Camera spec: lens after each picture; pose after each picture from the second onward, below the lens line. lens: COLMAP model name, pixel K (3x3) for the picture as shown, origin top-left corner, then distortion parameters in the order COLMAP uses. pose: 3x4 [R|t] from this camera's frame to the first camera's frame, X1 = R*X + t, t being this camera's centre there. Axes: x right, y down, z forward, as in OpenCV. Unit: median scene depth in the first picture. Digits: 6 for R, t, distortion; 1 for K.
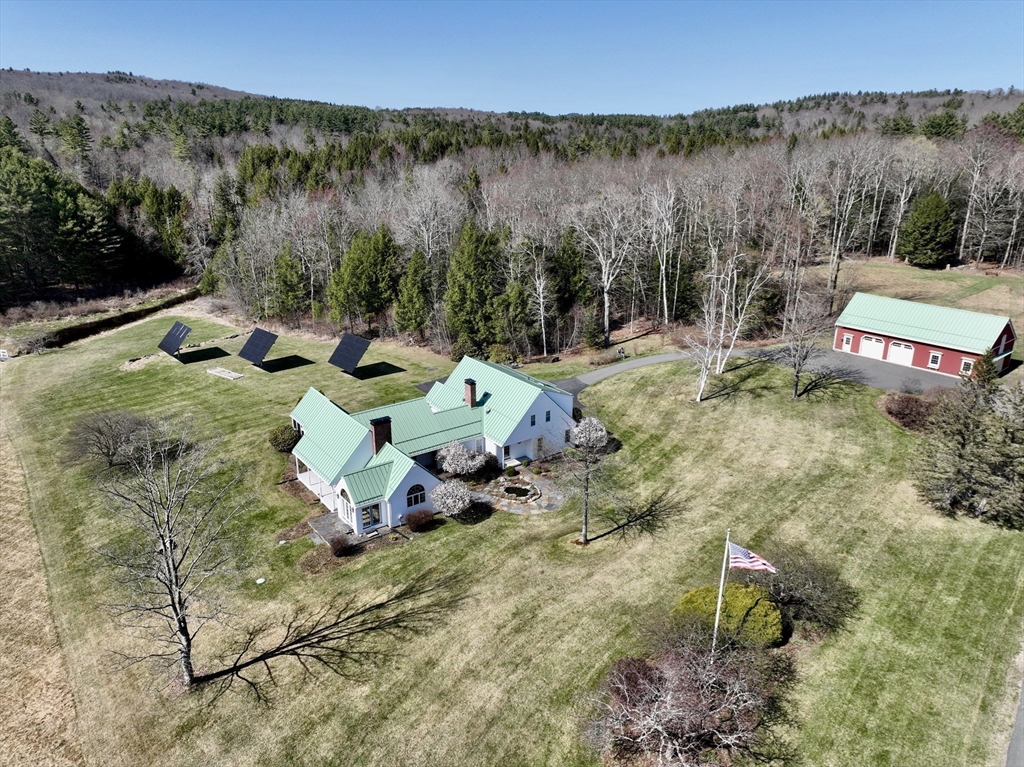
lens RADIAL K [[712.2, 0, 512.0], [0, 712.2, 383.5], [0, 0, 1]] dist [0.002215, 0.002761]
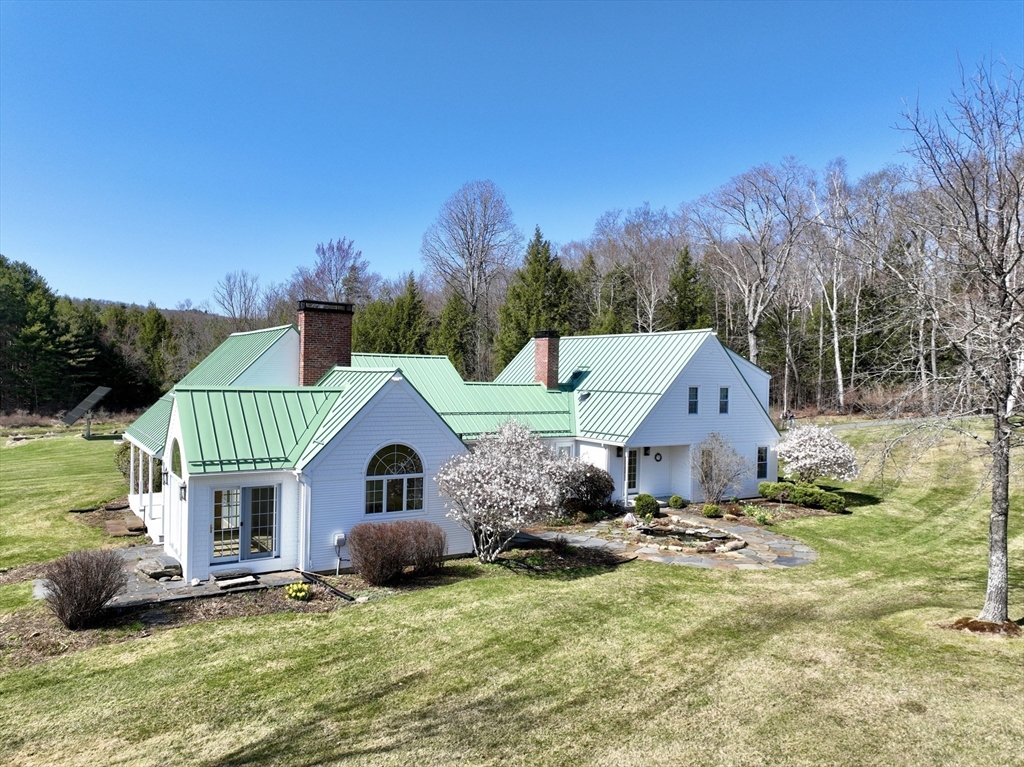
lens RADIAL K [[735.7, 0, 512.0], [0, 735.7, 383.5], [0, 0, 1]] dist [0.009170, 0.003761]
pose [[0.997667, 0.019466, -0.065433, -0.051036], [-0.039414, 0.946844, -0.319269, 0.189466], [0.055740, 0.321103, 0.945403, 0.571777]]
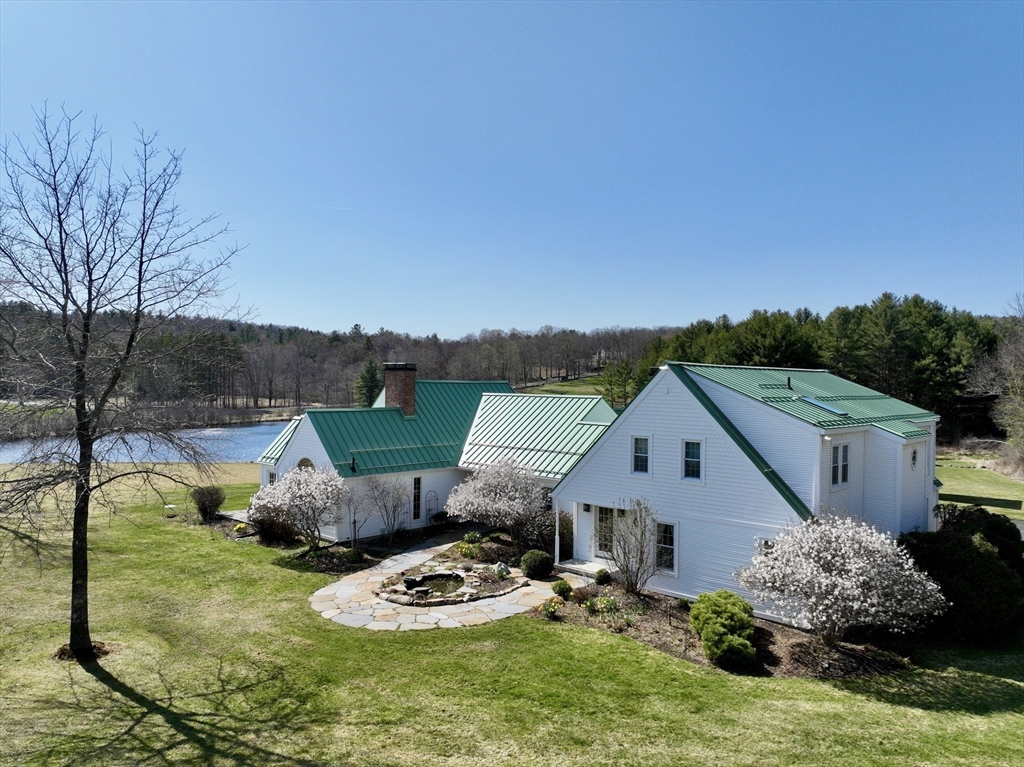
lens RADIAL K [[712.2, 0, 512.0], [0, 712.2, 383.5], [0, 0, 1]] dist [0.002215, 0.002761]
pose [[0.174327, 0.001462, -0.984687, 0.346318], [-0.337873, 0.939377, -0.058421, 0.060423], [0.924907, 0.342883, 0.164252, 0.882705]]
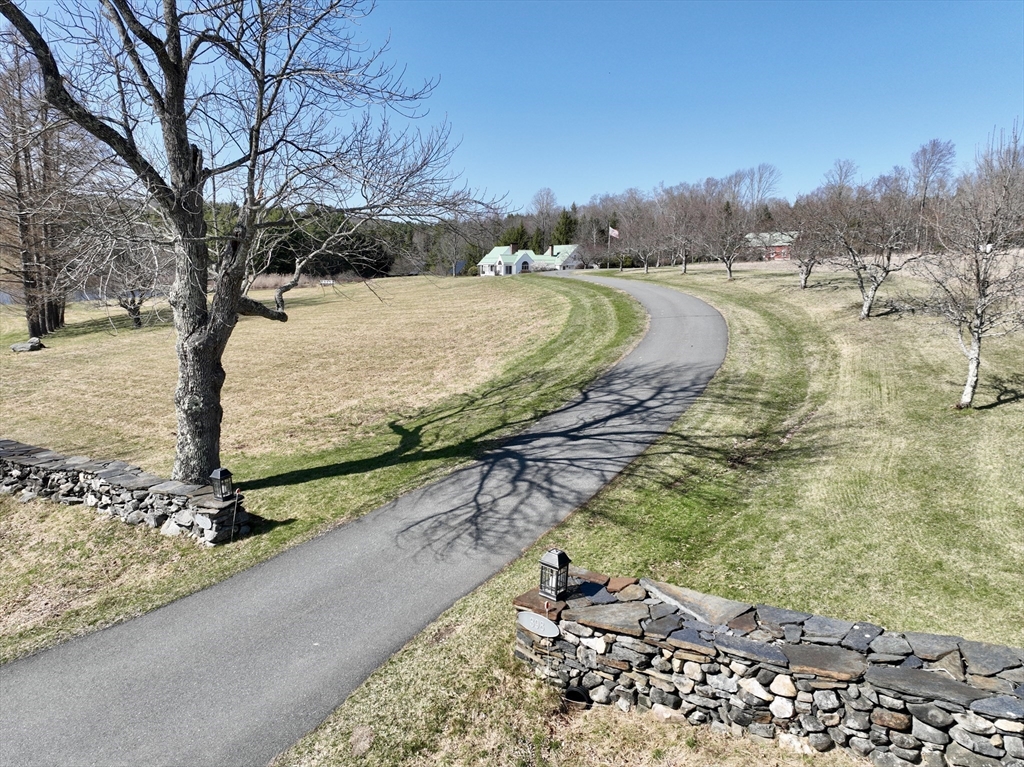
lens RADIAL K [[735.7, 0, 512.0], [0, 735.7, 383.5], [0, 0, 1]] dist [0.009170, 0.003761]
pose [[0.980385, 0.036503, -0.193683, 0.331884], [-0.072170, 0.980935, -0.180438, 0.971932], [0.183404, 0.190876, 0.964328, -1.452081]]
